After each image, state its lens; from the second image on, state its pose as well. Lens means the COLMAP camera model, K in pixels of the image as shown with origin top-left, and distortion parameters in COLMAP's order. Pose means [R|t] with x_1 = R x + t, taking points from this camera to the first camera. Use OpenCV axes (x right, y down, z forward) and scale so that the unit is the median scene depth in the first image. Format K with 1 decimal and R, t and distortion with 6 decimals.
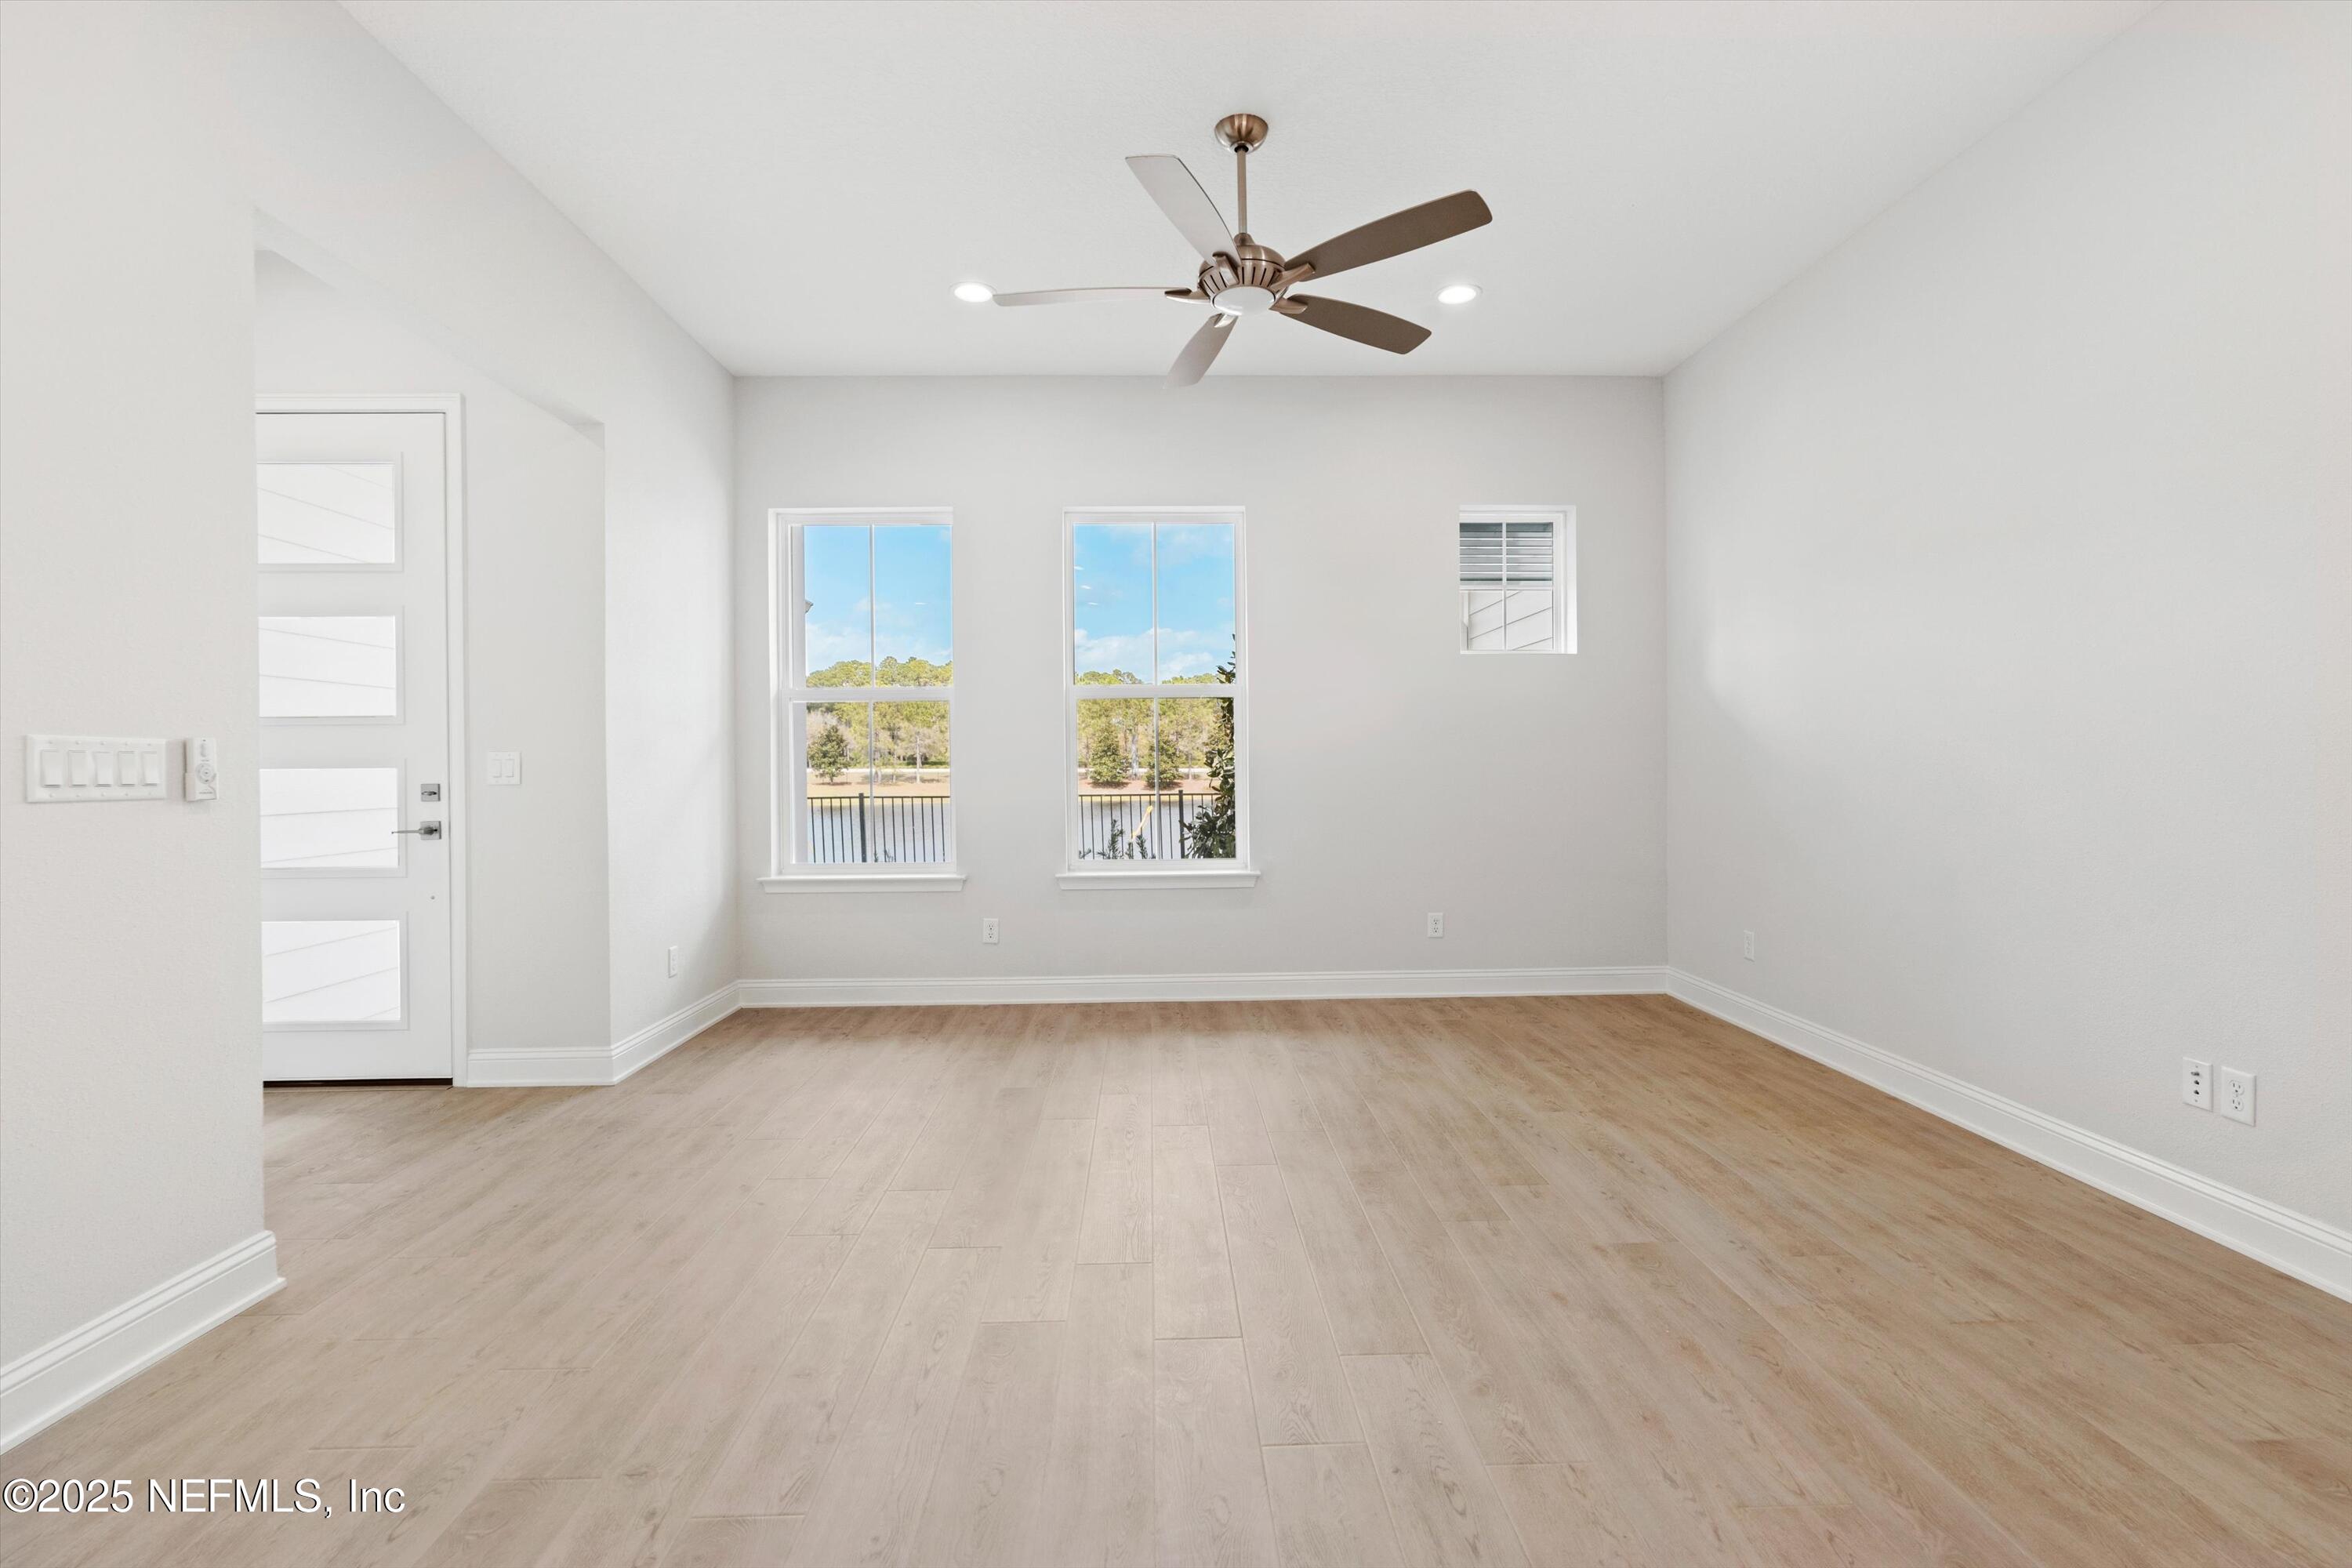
lens RADIAL K [[1075.9, 0, 1170.4], [0, 1075.9, 755.4], [0, 0, 1]] dist [0.001581, 0.000659]
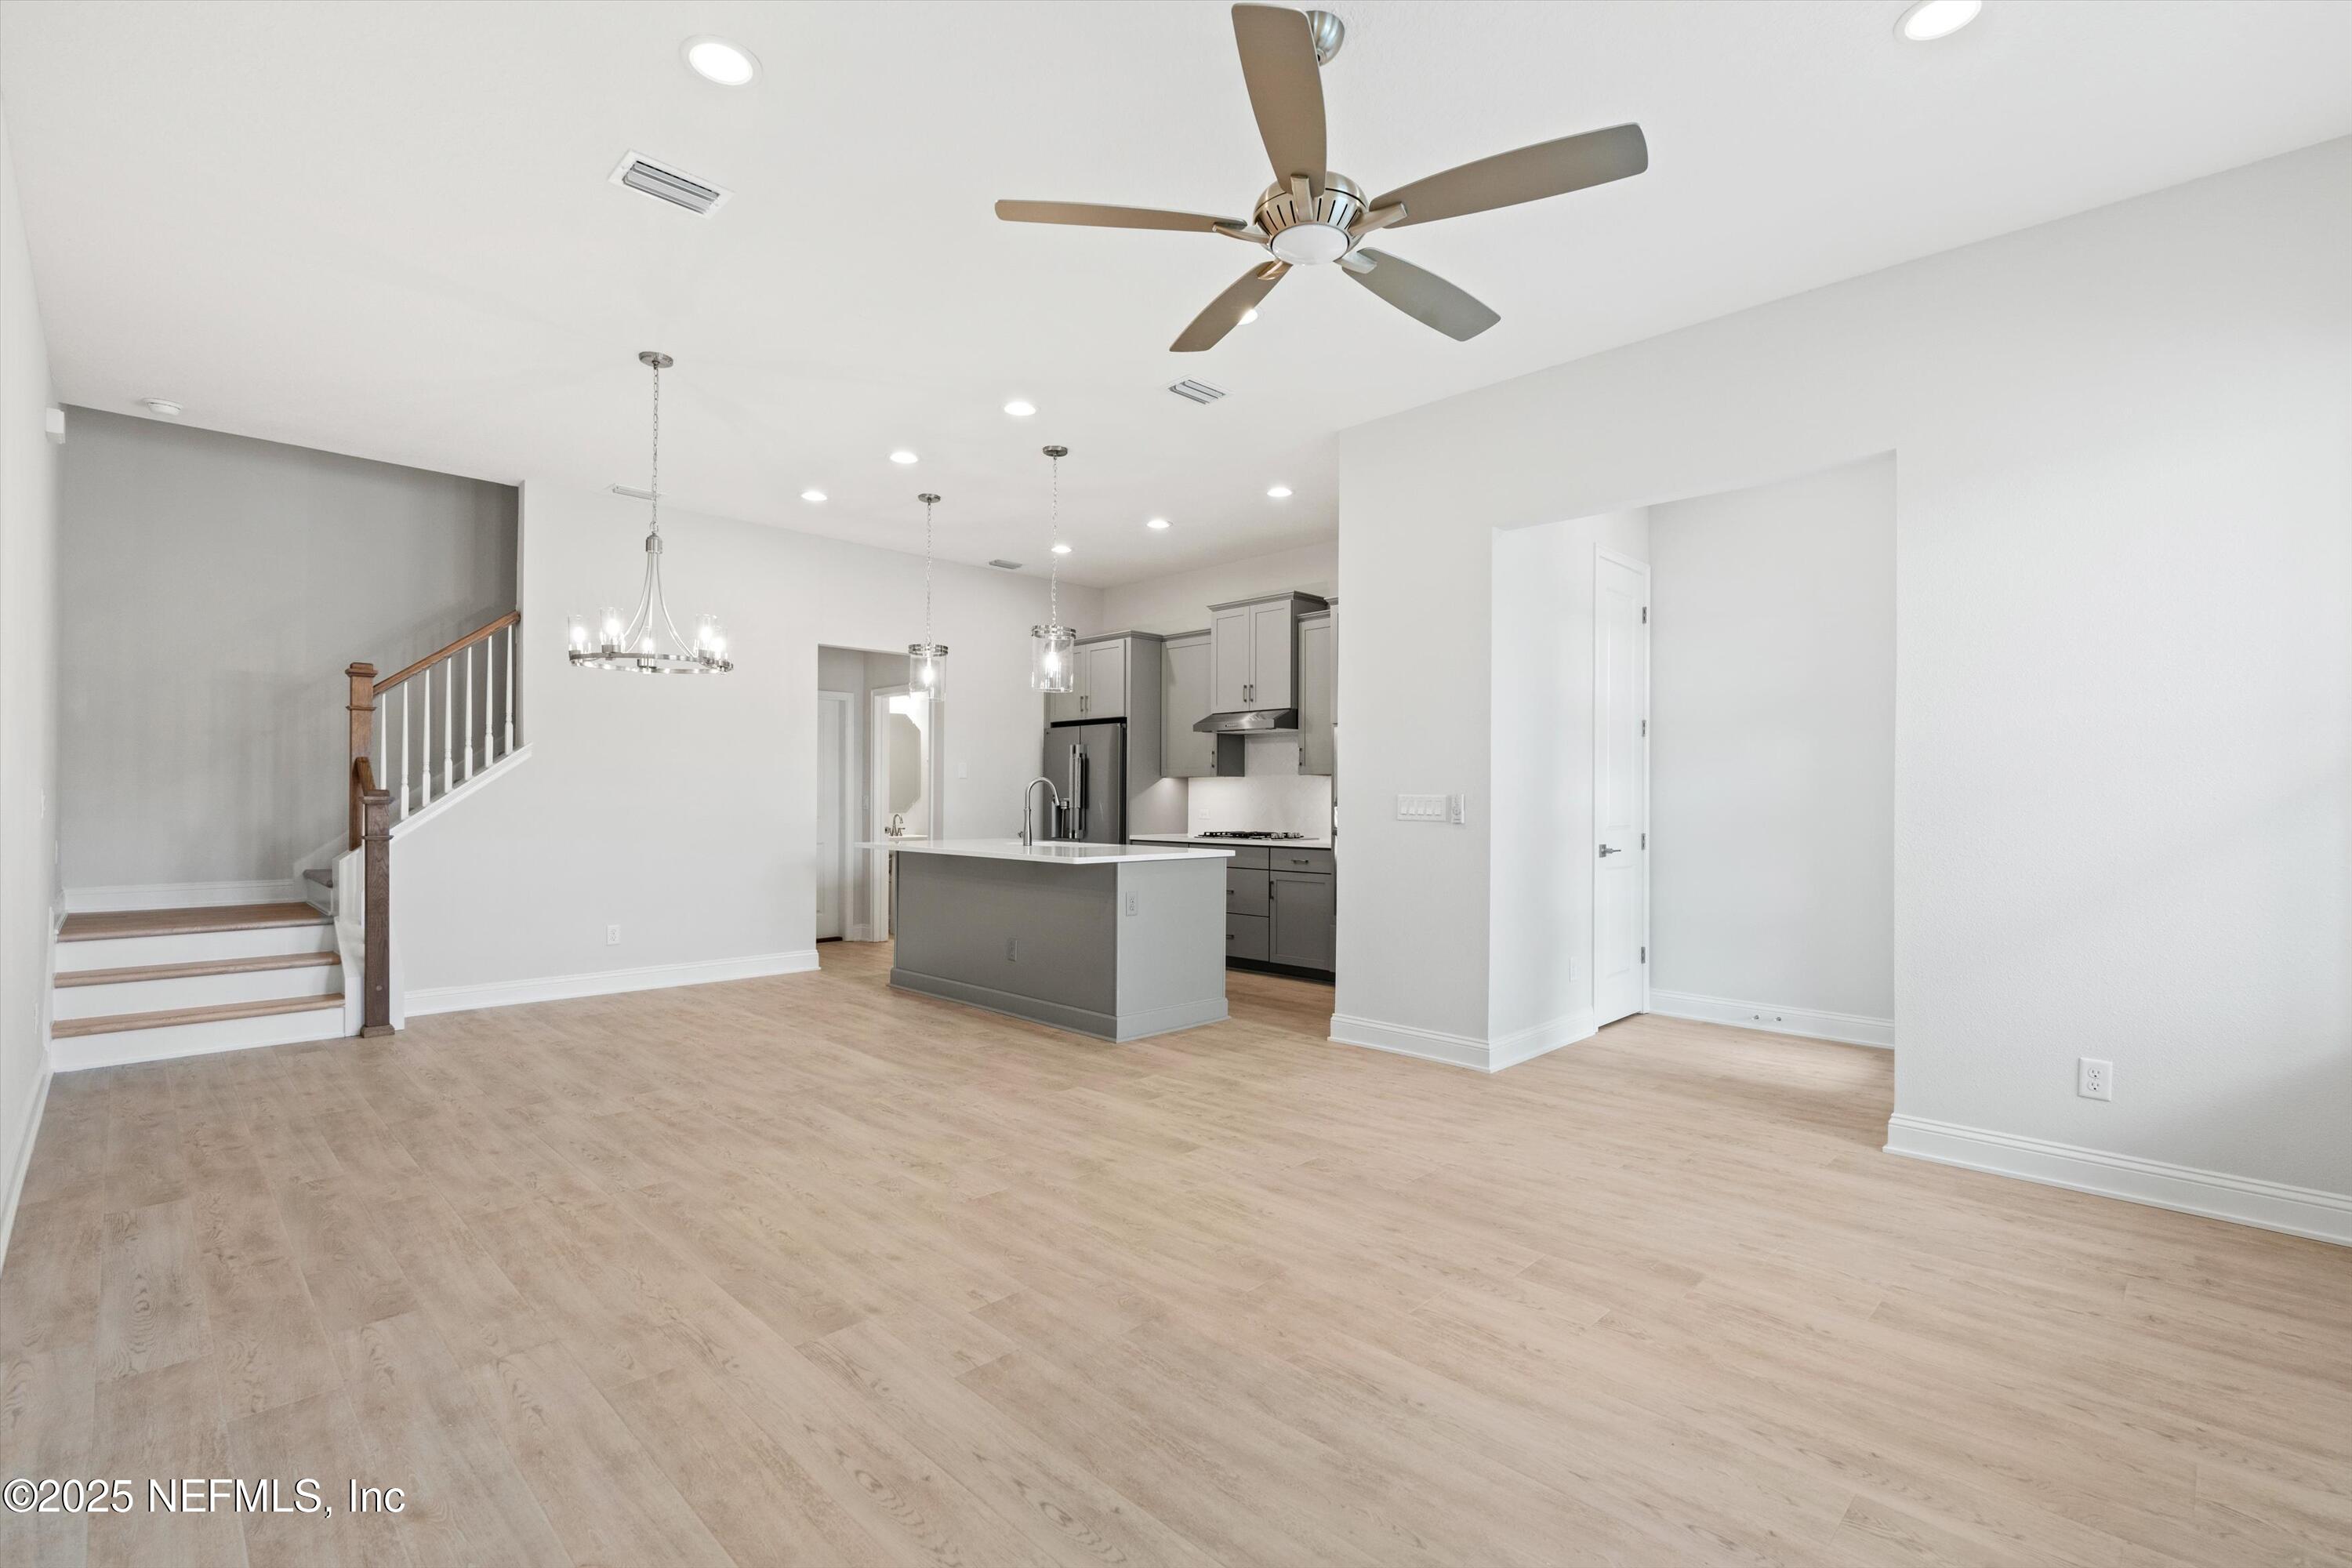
lens RADIAL K [[1034.1, 0, 1164.7], [0, 1034.1, 788.6], [0, 0, 1]] dist [-0.002907, 0.000191]
pose [[-0.730376, -0.002745, -0.683039, 0.714196], [0.006071, 0.999926, -0.010510, -0.007265], [0.683018, -0.011823, -0.730306, 1.576192]]
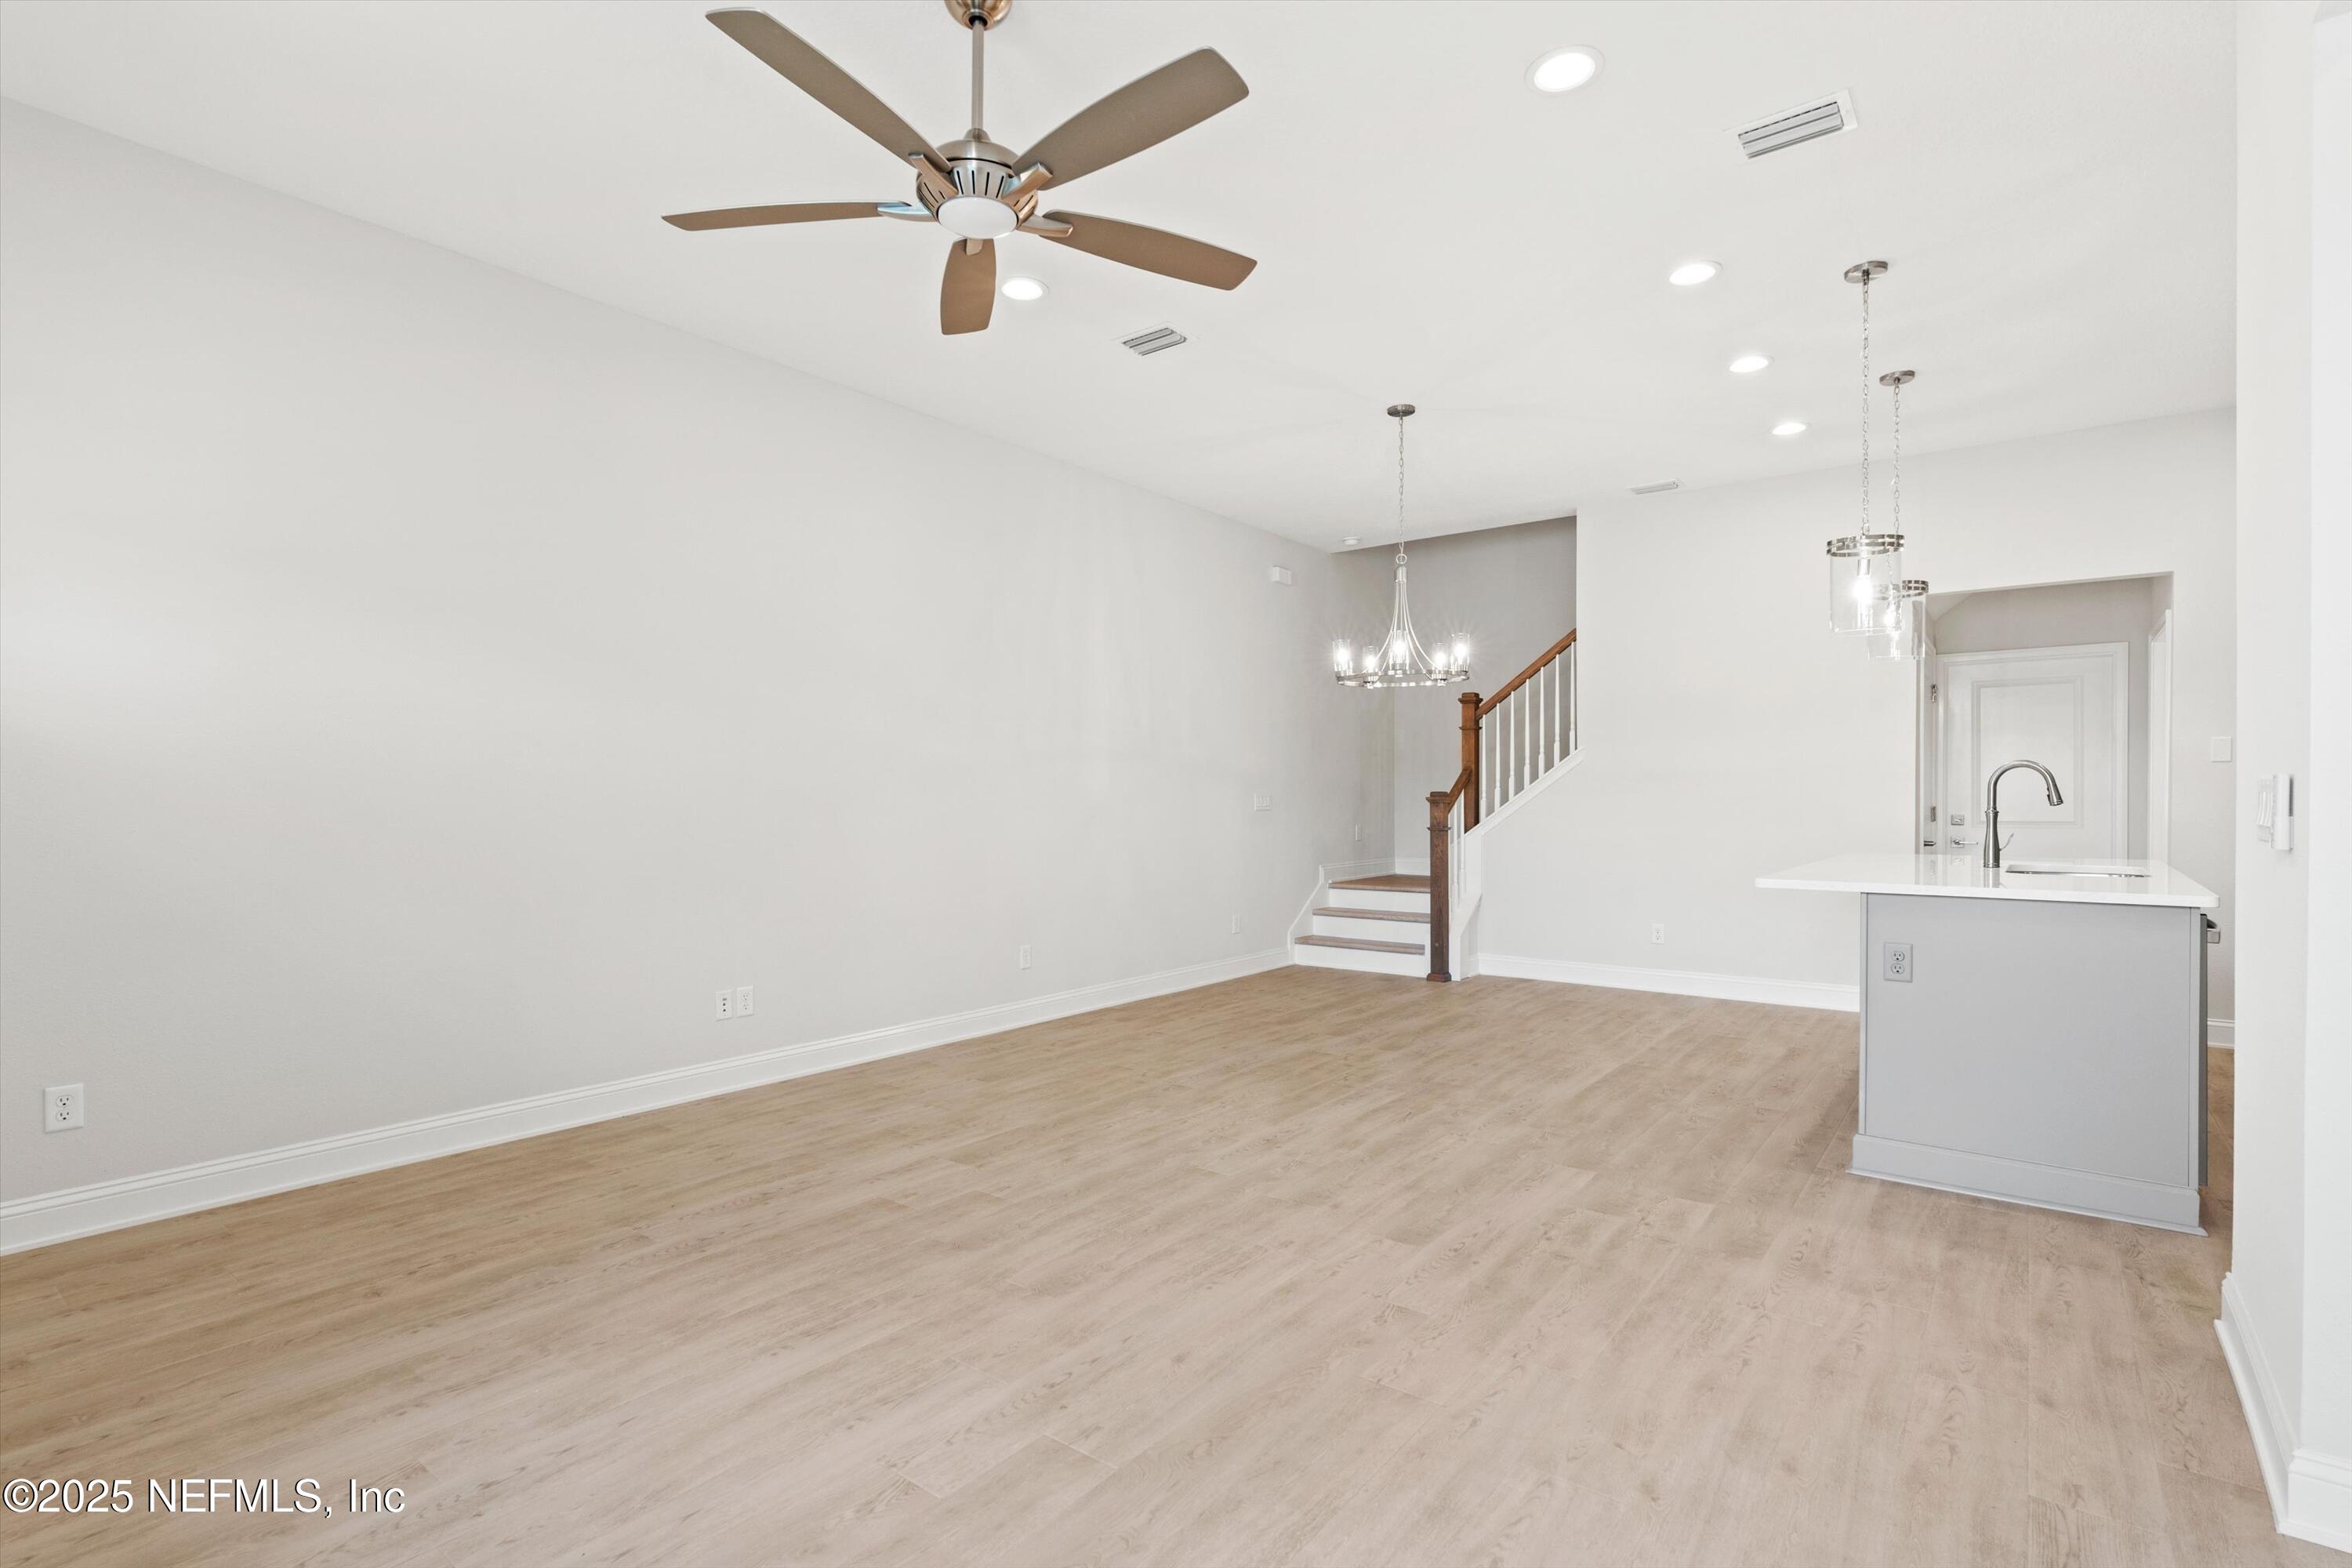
lens RADIAL K [[1089.8, 0, 1181.9], [0, 1089.8, 794.8], [0, 0, 1]] dist [-0.003642, 0.000067]
pose [[-0.782493, 0.013173, 0.622521, -0.563704], [0.005002, 0.999877, -0.014871, 0.006756], [-0.622640, -0.008523, -0.782462, 1.618281]]
